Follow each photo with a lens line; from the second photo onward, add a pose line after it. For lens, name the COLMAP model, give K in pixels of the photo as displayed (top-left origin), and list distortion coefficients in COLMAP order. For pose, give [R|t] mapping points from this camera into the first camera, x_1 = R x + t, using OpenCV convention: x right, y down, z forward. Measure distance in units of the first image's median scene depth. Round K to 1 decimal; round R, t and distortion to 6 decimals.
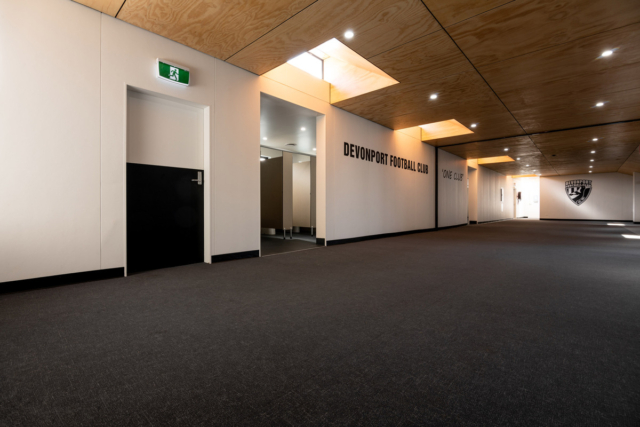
lens RADIAL K [[294.3, 0, 320.0], [0, 294.3, 213.5], [0, 0, 1]] dist [-0.000143, -0.000109]
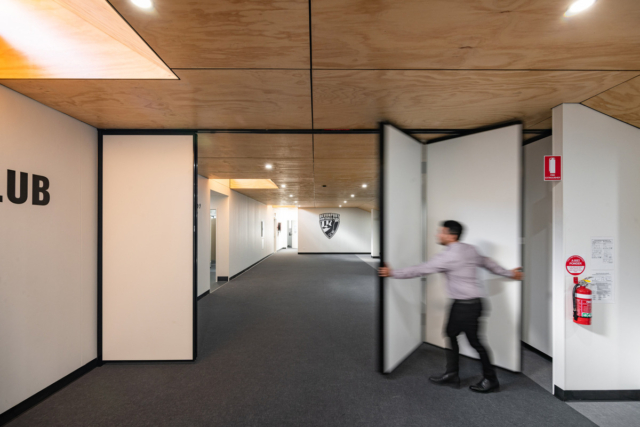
lens RADIAL K [[294.3, 0, 320.0], [0, 294.3, 213.5], [0, 0, 1]] dist [-0.000143, -0.000109]
pose [[0.734673, 0.032516, 0.677642, 0.184529], [0.011901, 0.998079, -0.060794, -0.052883], [-0.678317, 0.052728, 0.732875, 0.297011]]
